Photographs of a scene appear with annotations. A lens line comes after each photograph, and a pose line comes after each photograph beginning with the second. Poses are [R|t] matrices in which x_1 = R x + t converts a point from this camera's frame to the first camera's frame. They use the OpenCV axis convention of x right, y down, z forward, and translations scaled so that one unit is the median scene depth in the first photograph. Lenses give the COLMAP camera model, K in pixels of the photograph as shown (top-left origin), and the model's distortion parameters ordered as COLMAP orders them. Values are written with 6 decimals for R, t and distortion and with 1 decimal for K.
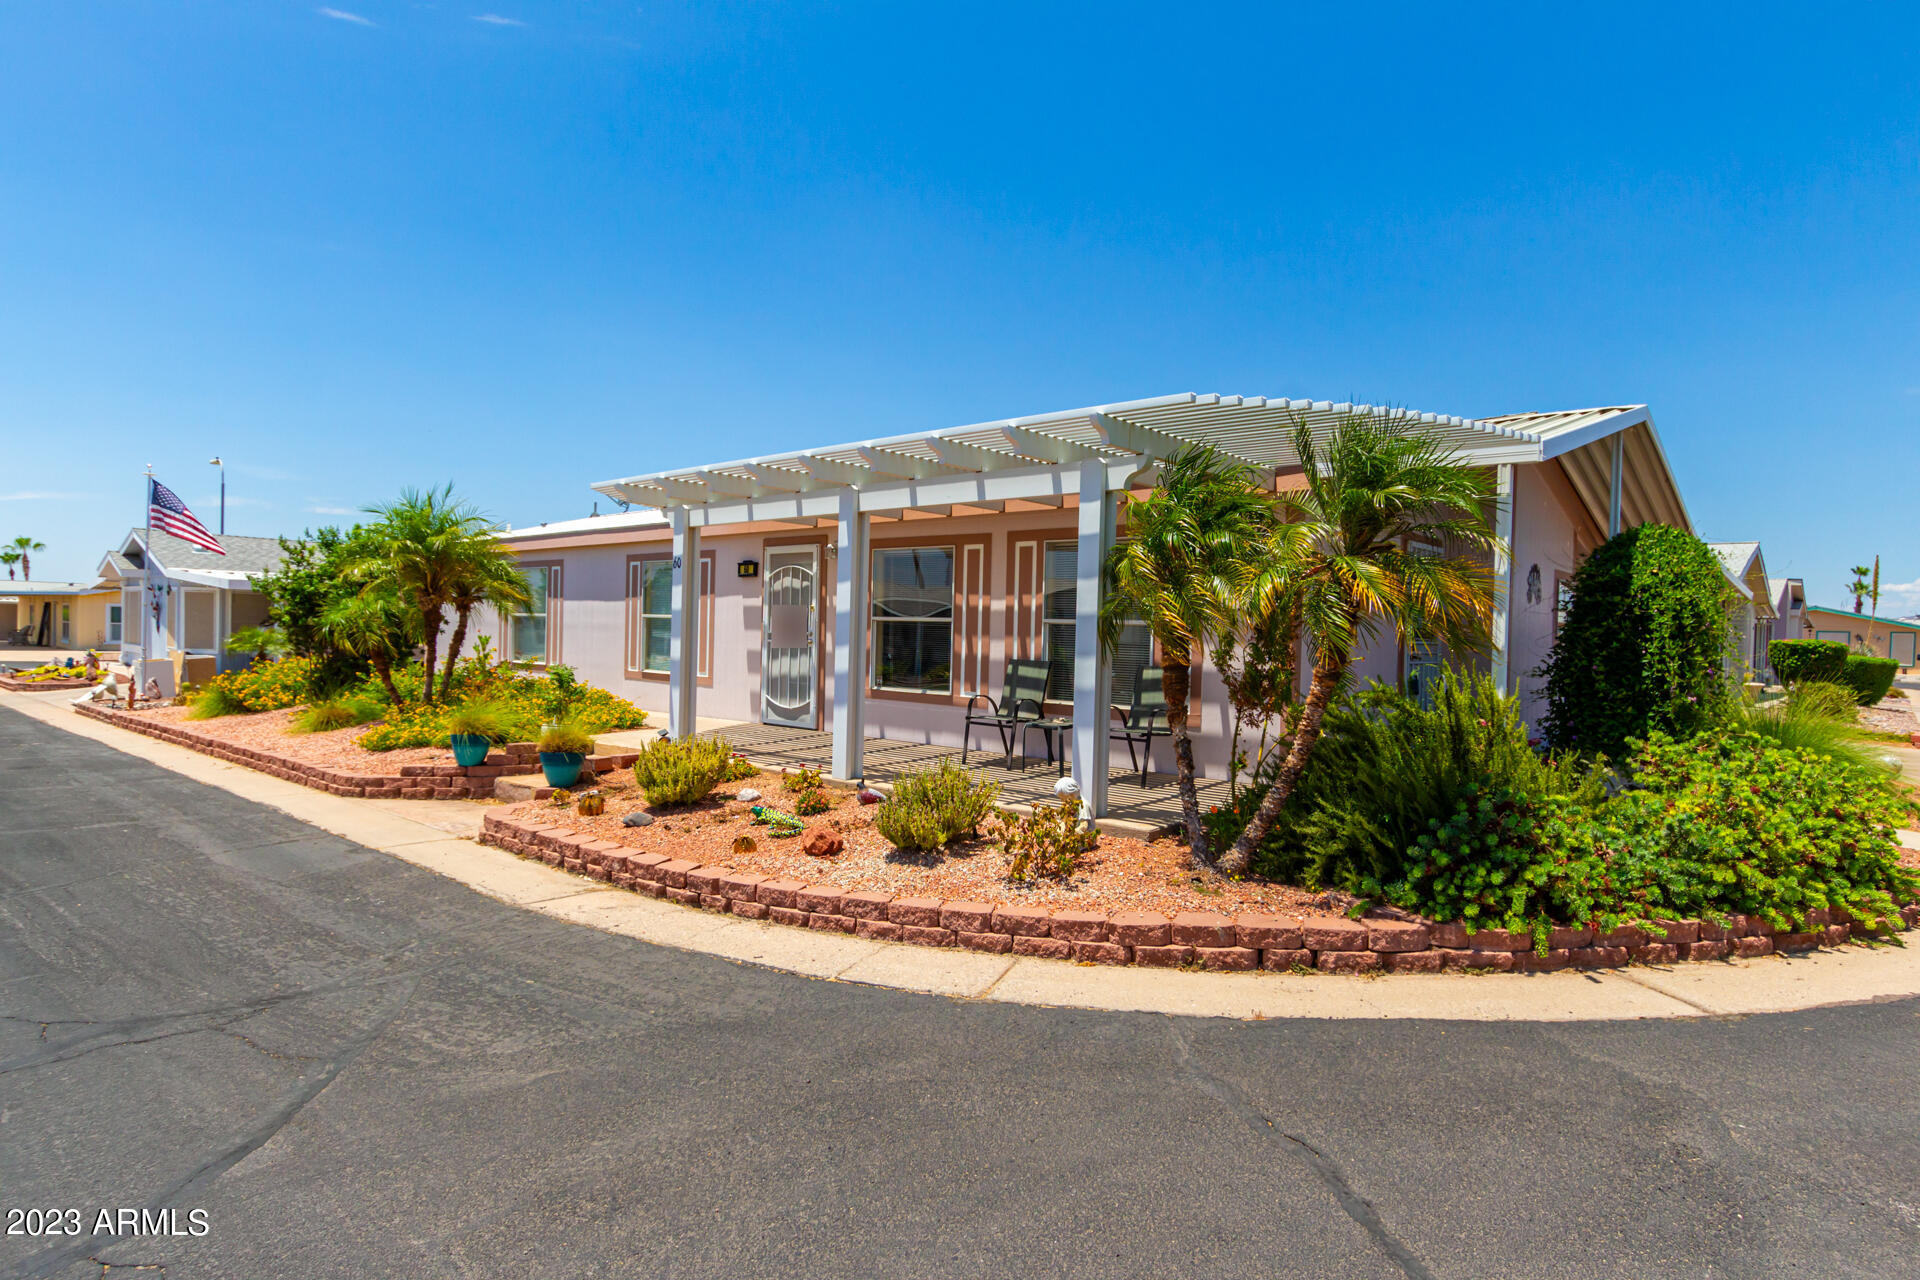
lens RADIAL K [[1037.0, 0, 960.0], [0, 1037.0, 640.0], [0, 0, 1]] dist [0.001756, -0.000030]
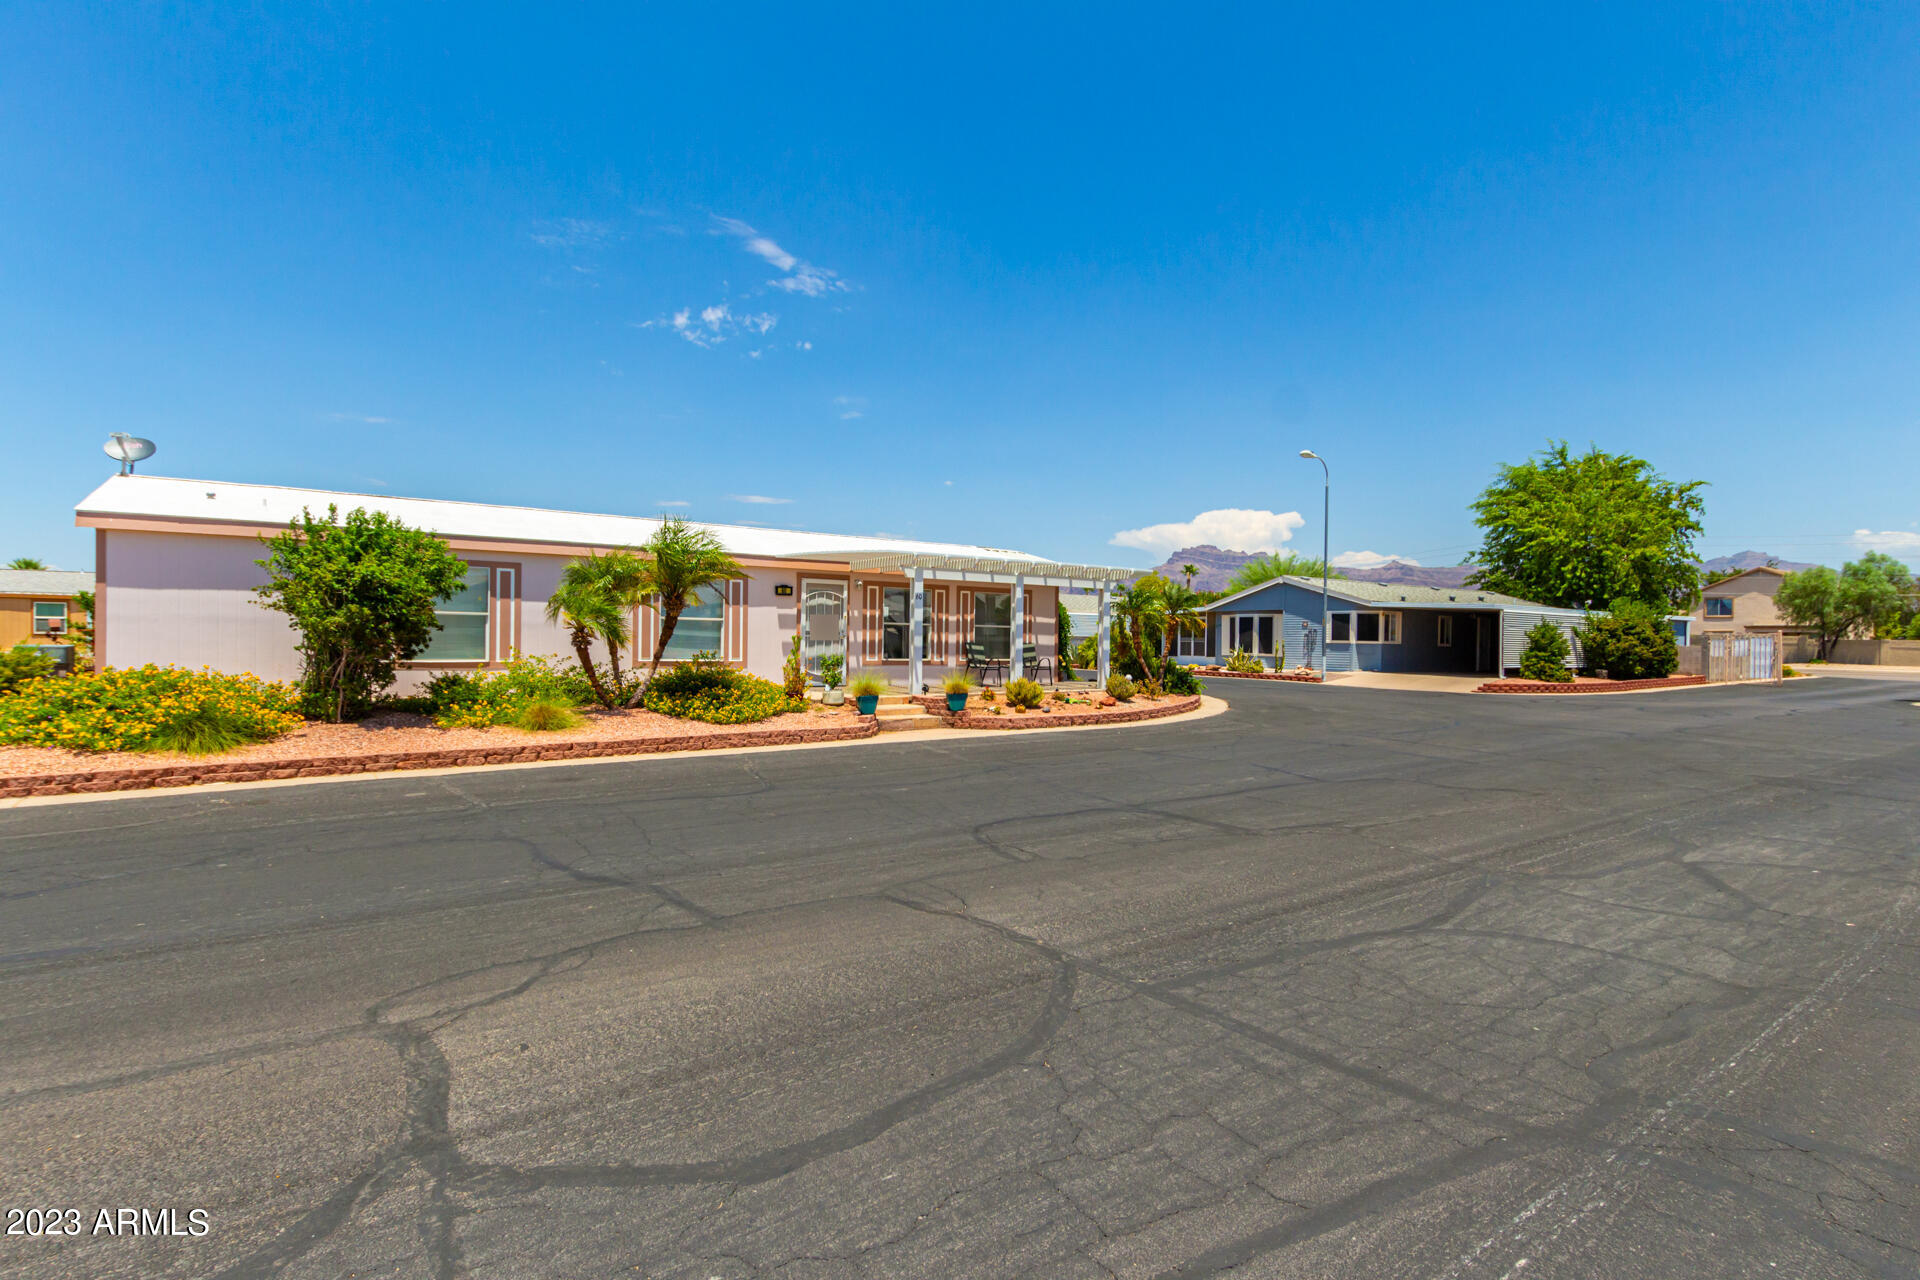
lens RADIAL K [[943.1, 0, 960.0], [0, 943.1, 640.0], [0, 0, 1]] dist [0.001533, -0.000200]
pose [[0.239145, -0.021932, 0.970736, -1.854289], [-0.003611, 0.999718, 0.023477, -0.033562], [-0.970977, -0.009120, 0.238999, 0.481418]]
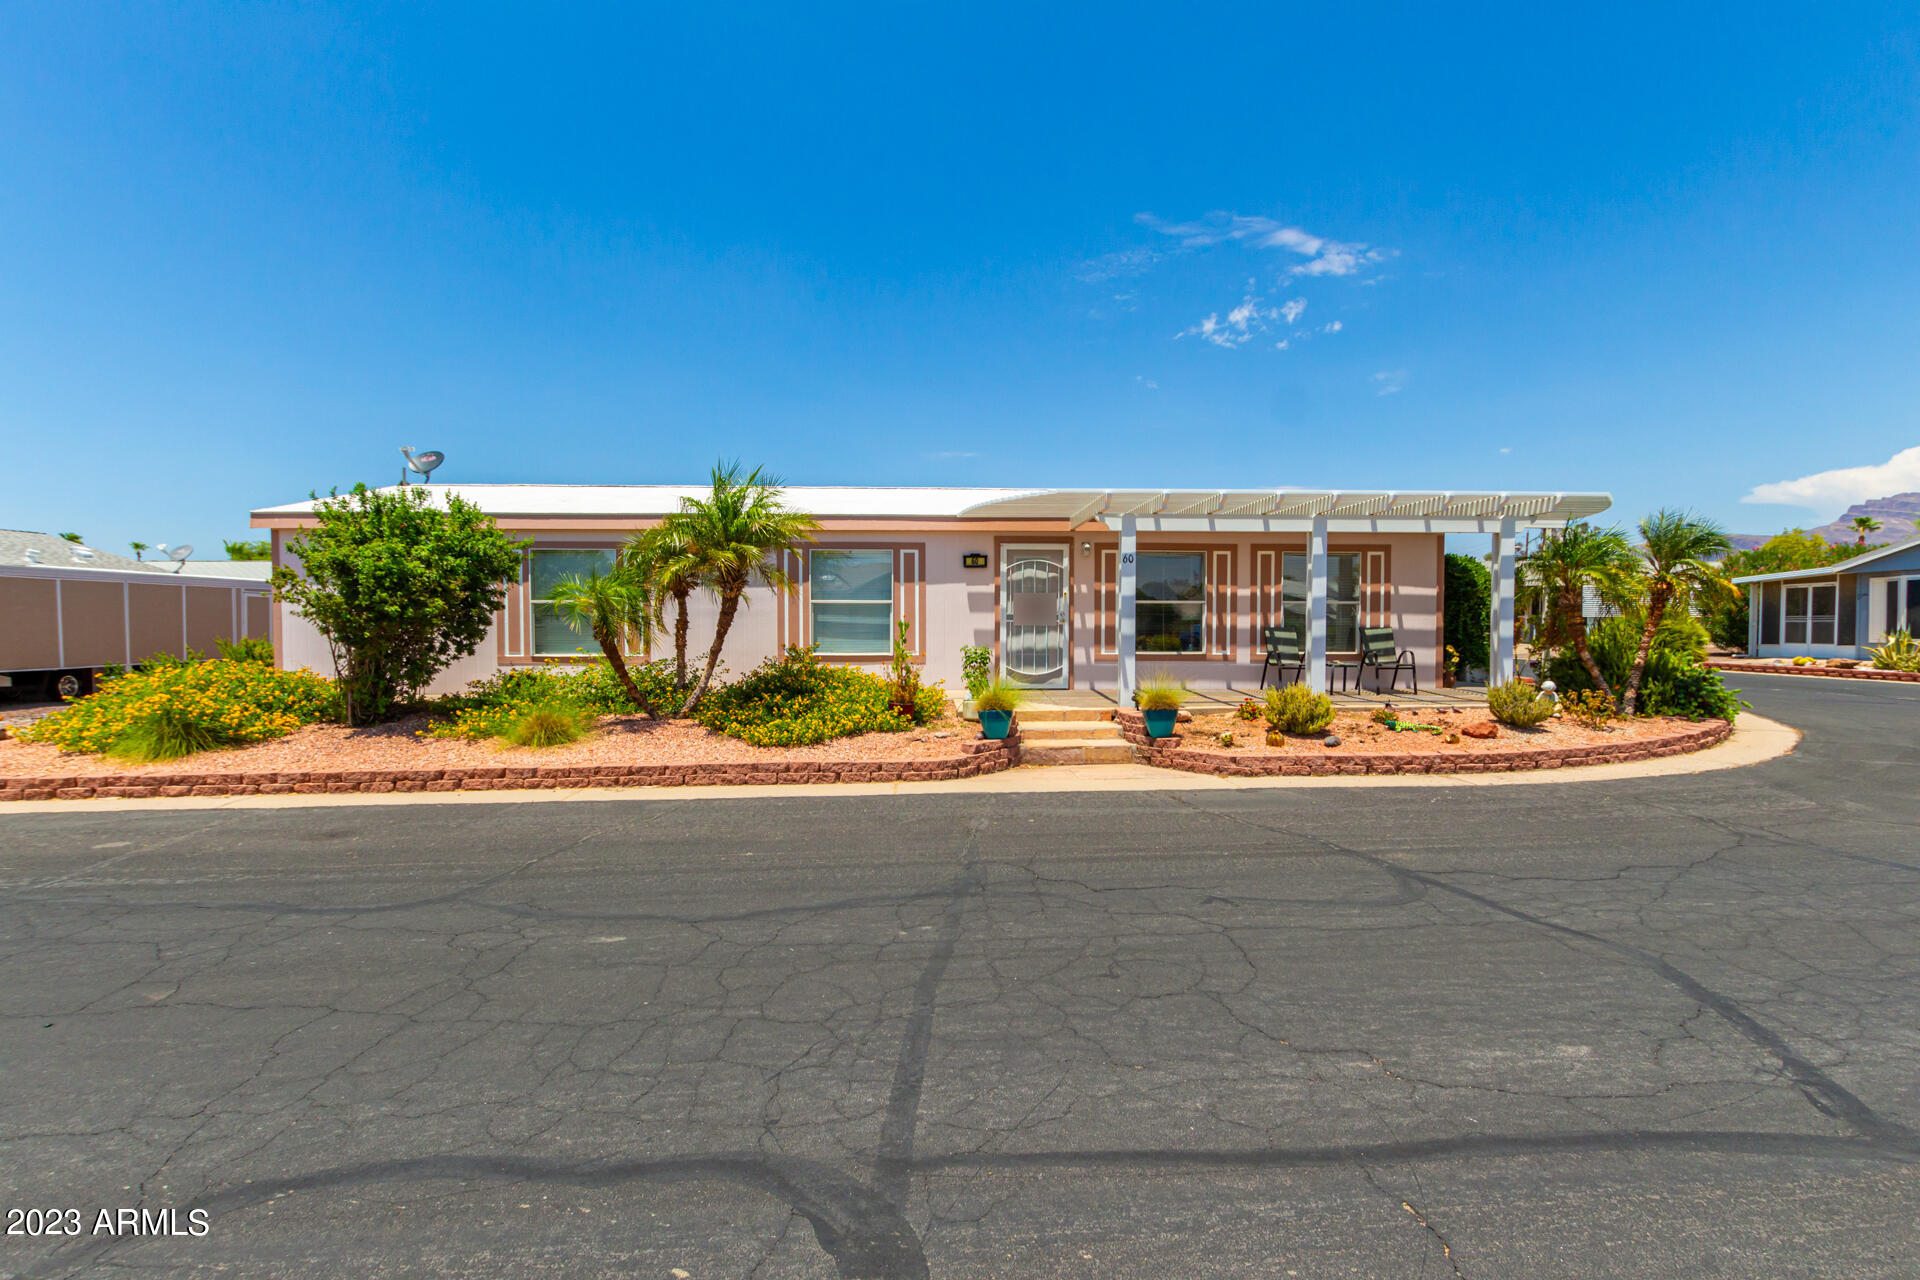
lens RADIAL K [[893.0, 0, 960.0], [0, 893.0, 640.0], [0, 0, 1]] dist [0.007301, -0.001467]
pose [[0.716013, -0.037516, 0.697078, -1.125352], [0.020700, 0.999257, 0.032516, -0.014321], [-0.697780, -0.008852, 0.716258, 0.342232]]
